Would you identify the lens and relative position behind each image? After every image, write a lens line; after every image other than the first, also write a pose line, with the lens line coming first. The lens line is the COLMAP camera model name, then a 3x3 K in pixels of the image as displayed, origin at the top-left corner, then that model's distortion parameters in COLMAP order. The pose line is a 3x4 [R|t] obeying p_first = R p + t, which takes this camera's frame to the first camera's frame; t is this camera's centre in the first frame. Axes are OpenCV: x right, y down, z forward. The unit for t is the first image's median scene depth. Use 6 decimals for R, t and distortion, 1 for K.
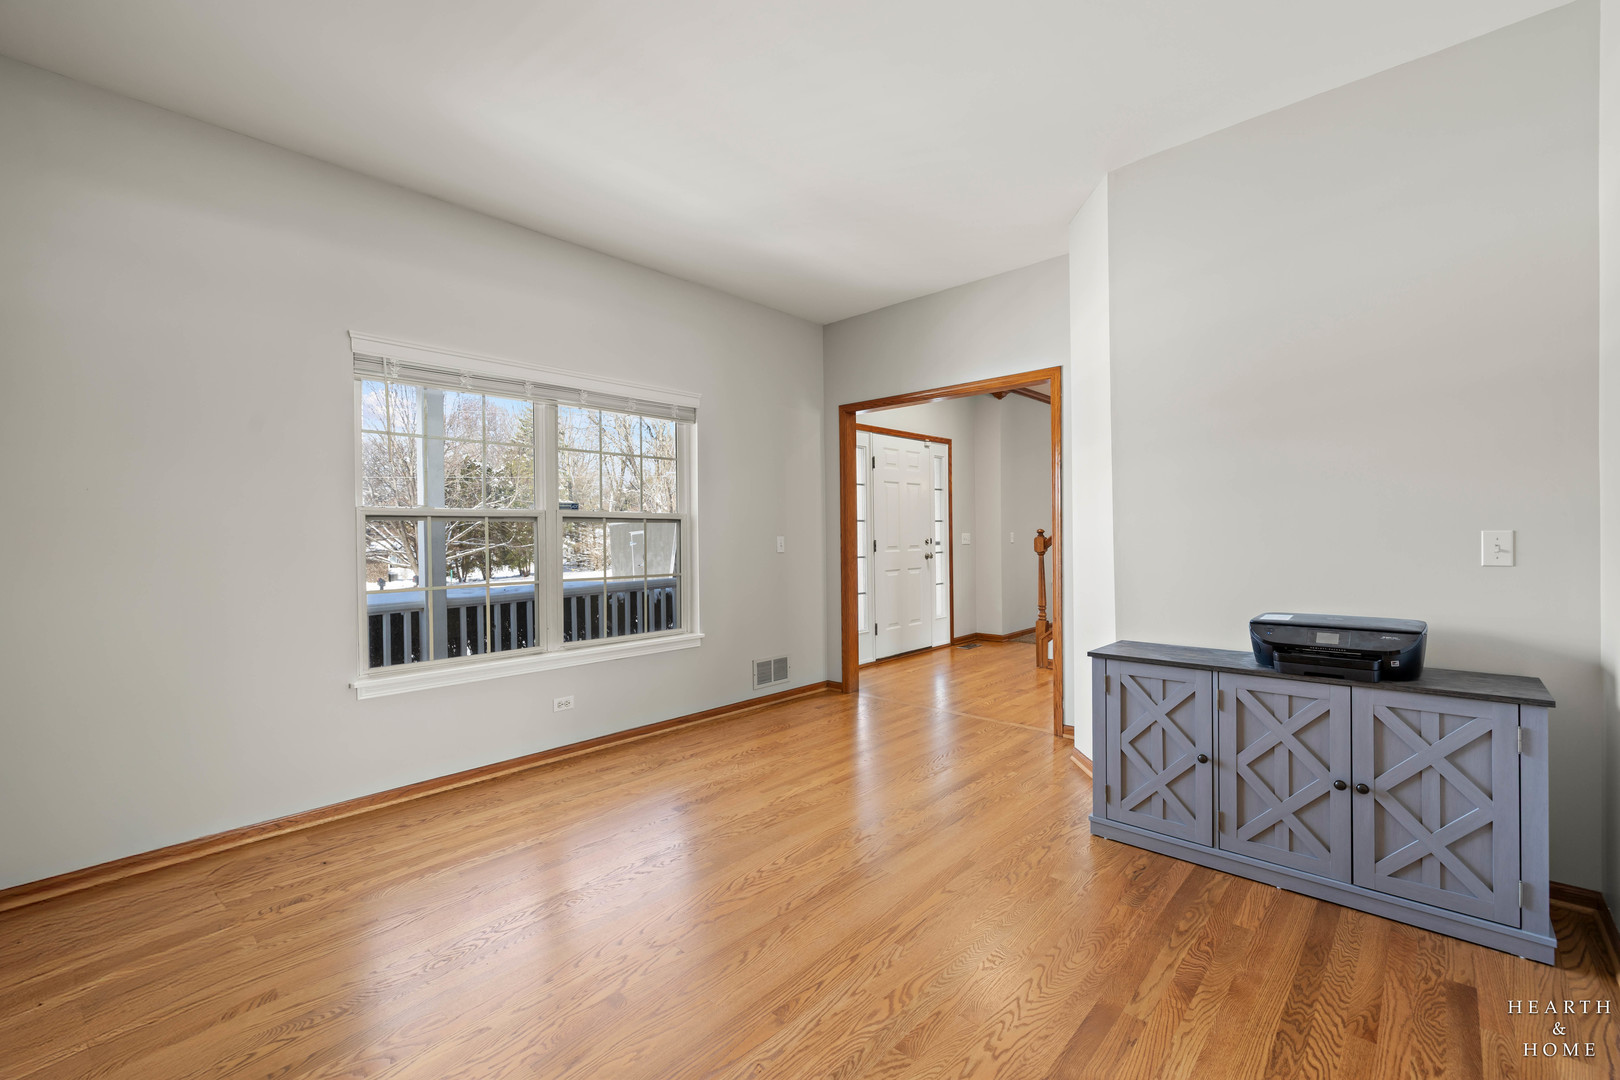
lens RADIAL K [[691.8, 0, 802.0], [0, 691.8, 531.6], [0, 0, 1]] dist [-0.002233, 0.000124]
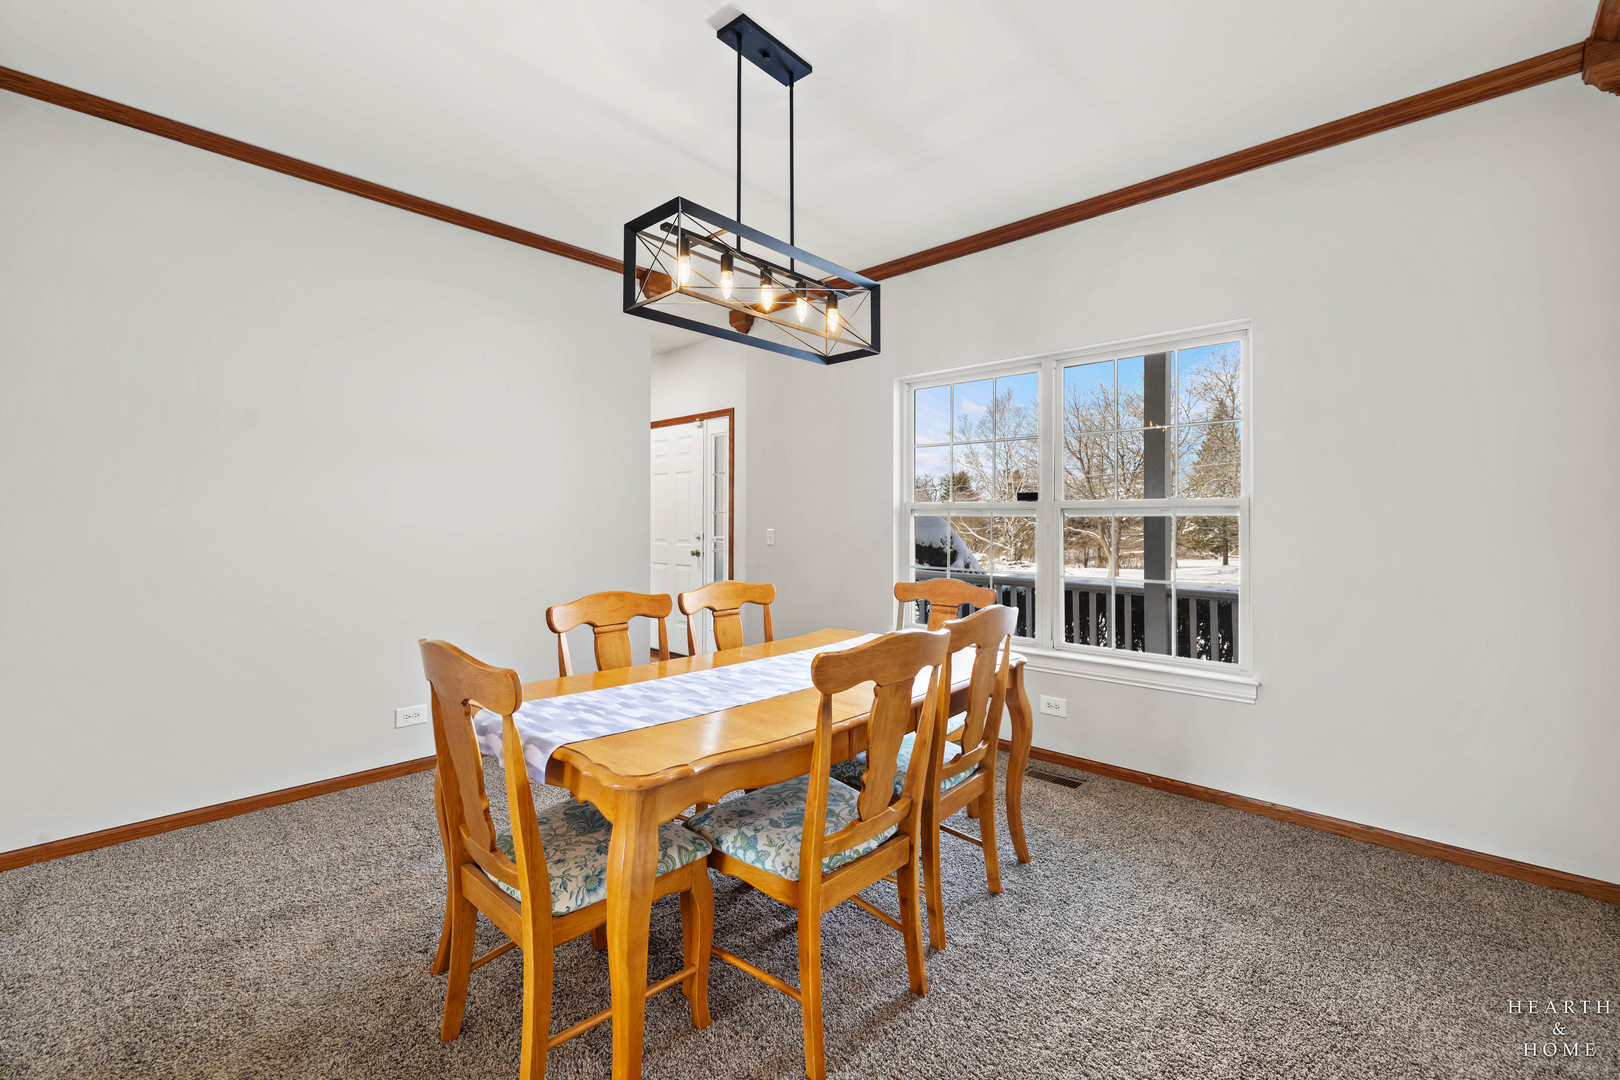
lens RADIAL K [[691.8, 0, 807.3], [0, 691.8, 523.4], [0, 0, 1]] dist [-0.002233, 0.000124]
pose [[0.018671, 0.013240, -0.999738, 2.007756], [-0.013189, 0.999829, 0.012995, -0.028742], [0.999739, 0.012943, 0.018843, 2.141685]]
